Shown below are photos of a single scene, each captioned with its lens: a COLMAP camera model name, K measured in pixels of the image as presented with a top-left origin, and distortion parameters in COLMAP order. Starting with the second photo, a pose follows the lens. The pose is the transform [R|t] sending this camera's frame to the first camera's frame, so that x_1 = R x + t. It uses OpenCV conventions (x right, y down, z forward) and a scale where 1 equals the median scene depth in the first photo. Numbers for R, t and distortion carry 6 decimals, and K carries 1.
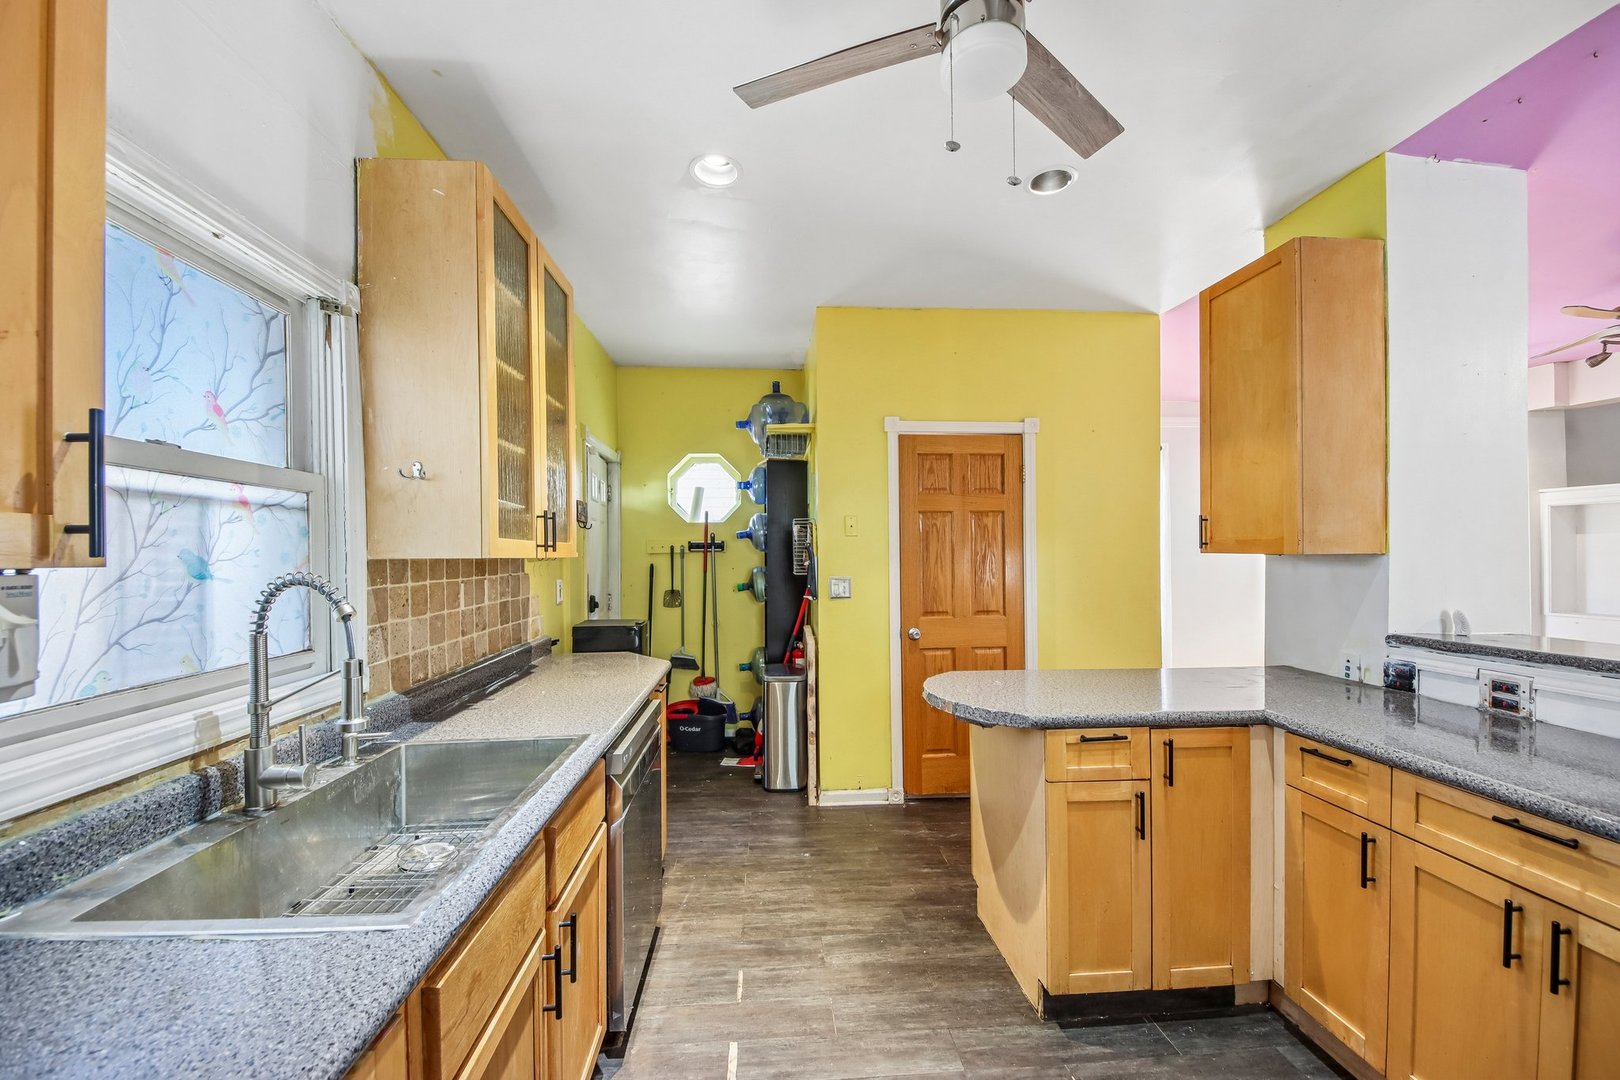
lens RADIAL K [[604.9, 0, 803.4], [0, 604.9, 551.6], [0, 0, 1]] dist [0.011796, -0.012732]
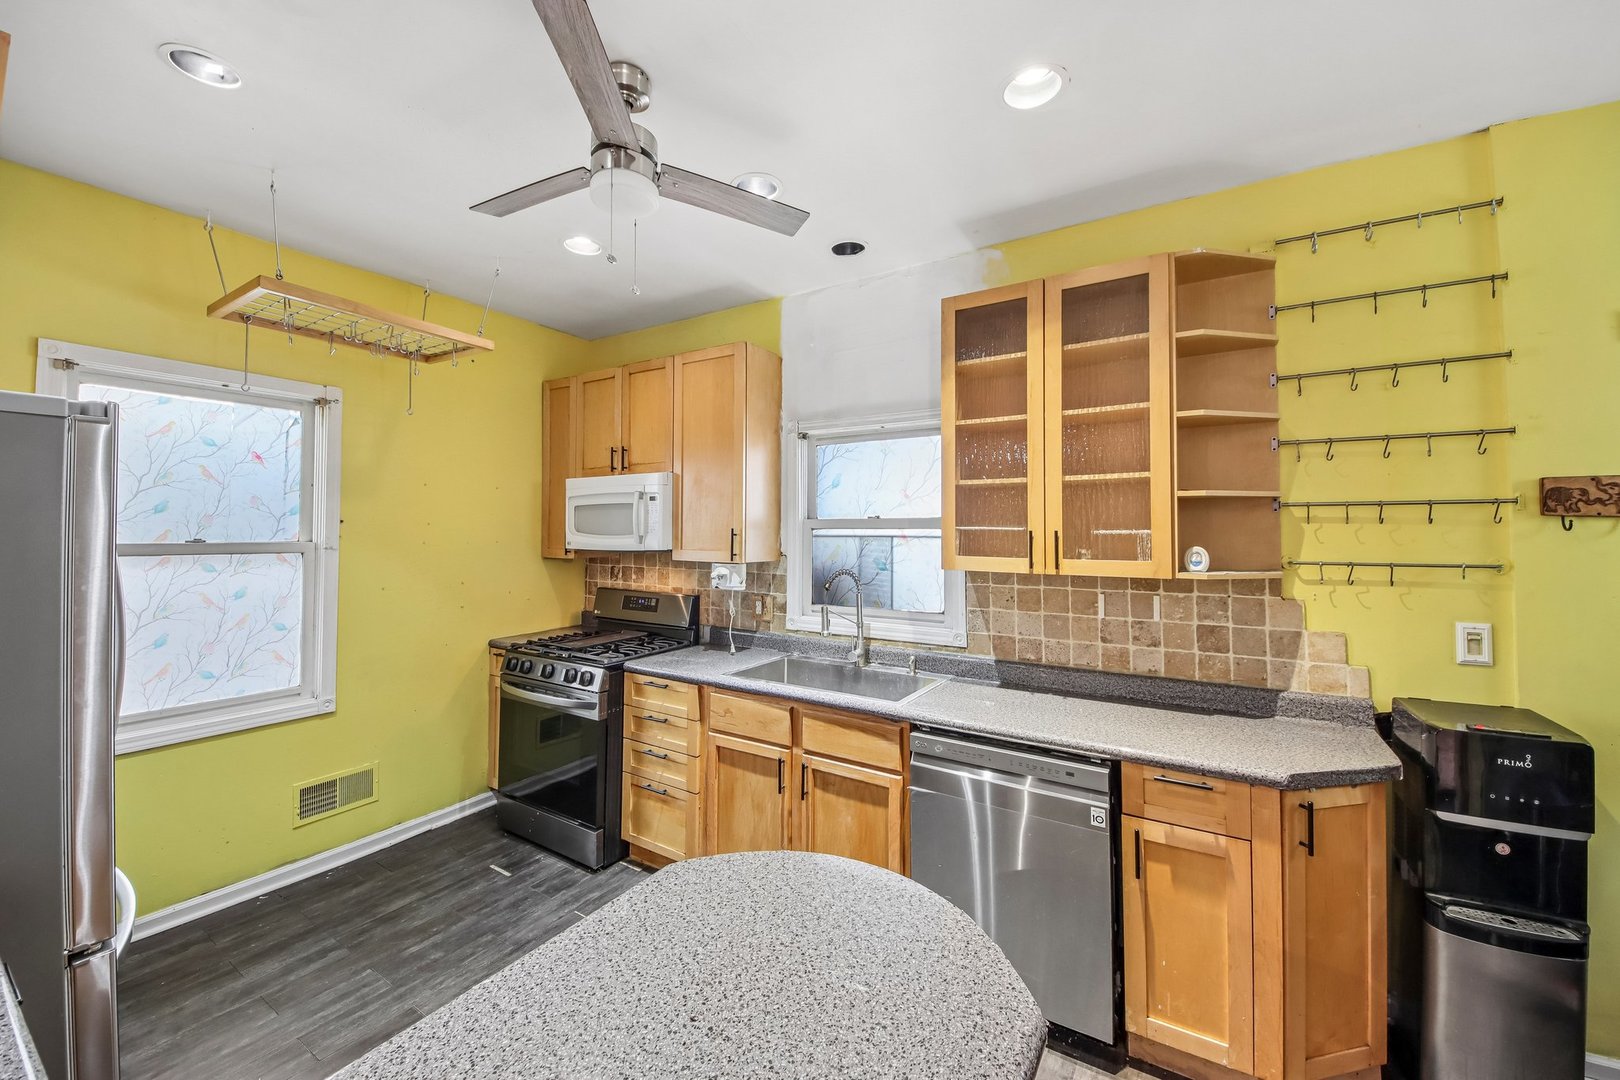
lens RADIAL K [[626.4, 0, 797.9], [0, 626.4, 513.6], [0, 0, 1]] dist [0.012901, -0.000347]
pose [[-0.598135, -0.017125, -0.801212, 0.869091], [0.002210, 0.999733, -0.023018, -0.087561], [0.801392, -0.015538, -0.597937, 1.564737]]
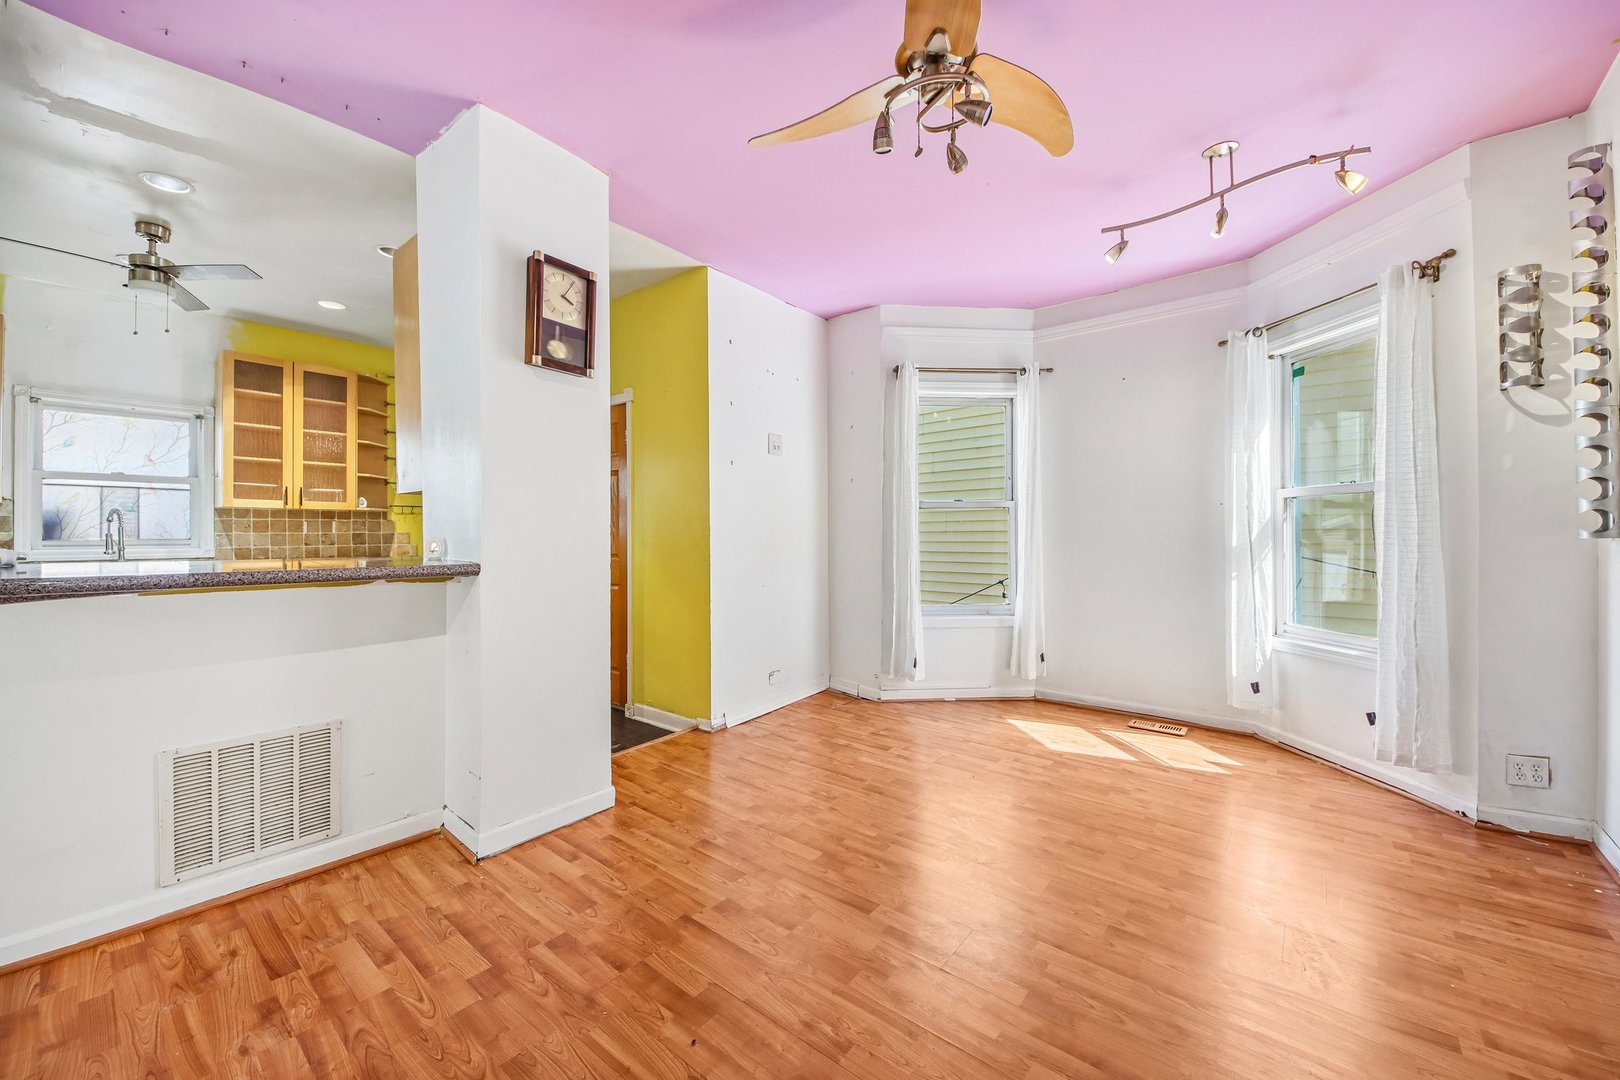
lens RADIAL K [[614.3, 0, 804.0], [0, 614.3, 536.9], [0, 0, 1]] dist [0.009571, -0.013947]
pose [[0.733657, 0.009997, -0.679446, 2.891612], [-0.002460, 0.999924, 0.012055, 0.096652], [0.679515, -0.007173, 0.733626, 0.741135]]
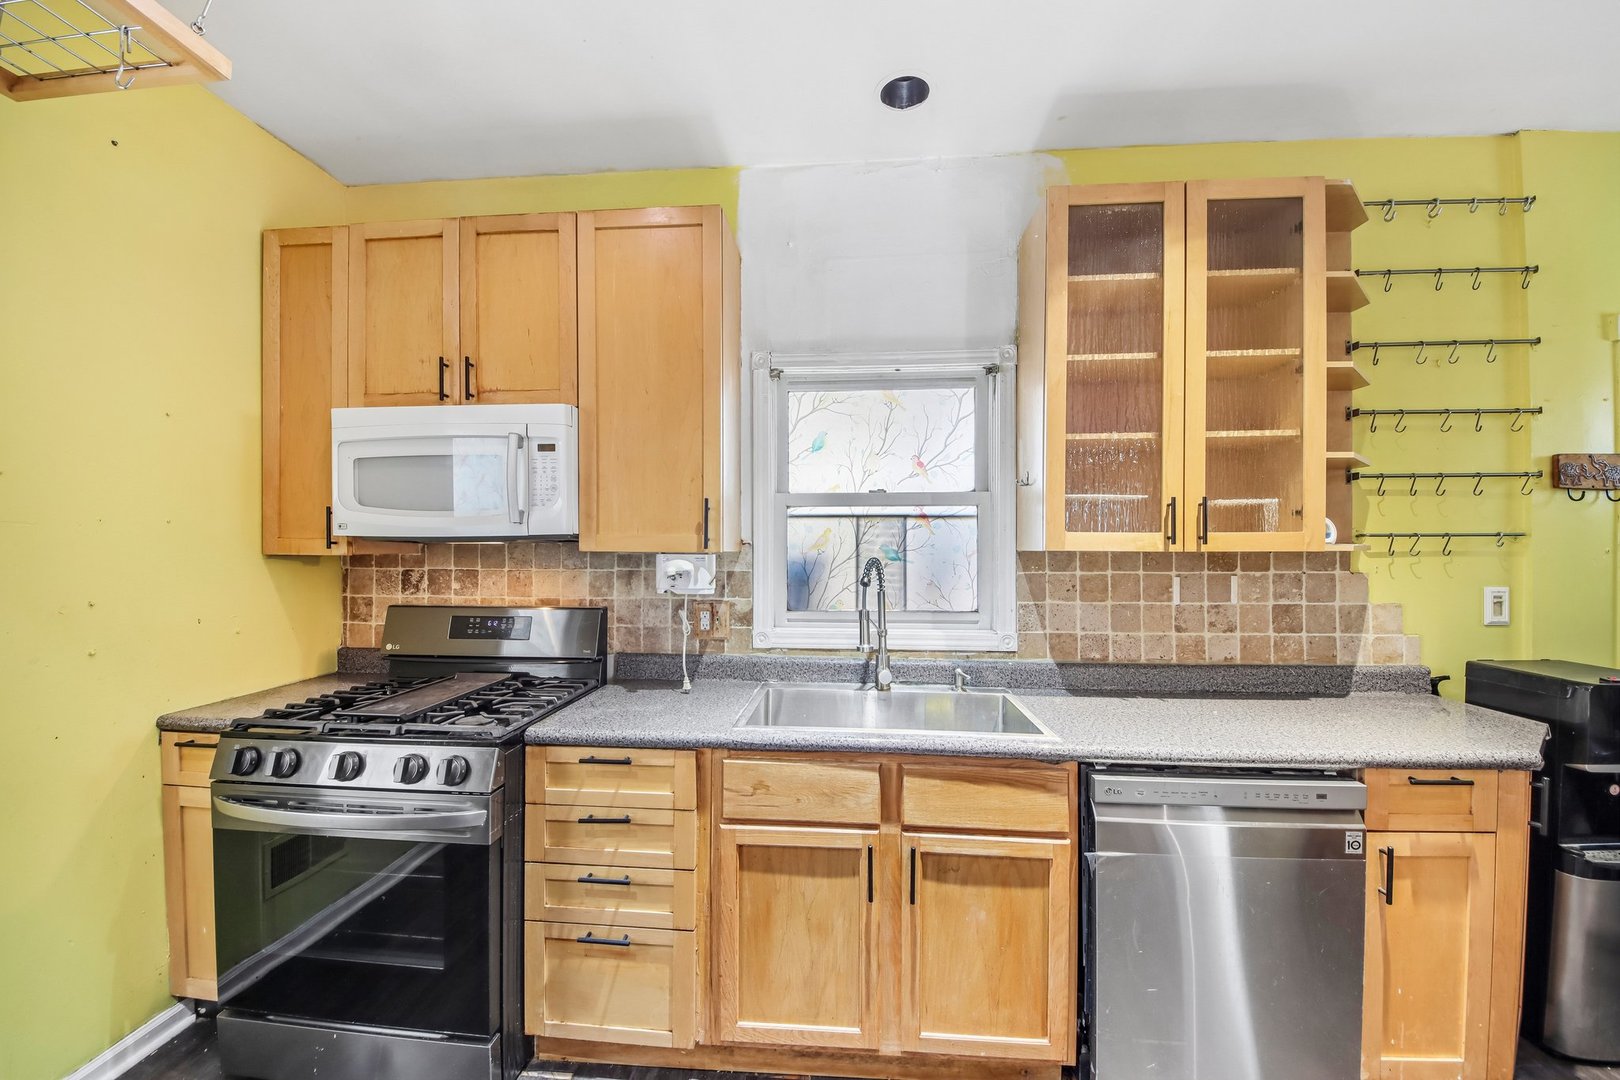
lens RADIAL K [[609.2, 0, 795.3], [0, 609.2, 548.9], [0, 0, 1]] dist [0.015186, -0.009003]
pose [[-0.154067, 0.011649, -0.987992, 0.628234], [0.002553, 0.999932, 0.011391, -0.007369], [0.988057, -0.000767, -0.154086, 0.689436]]
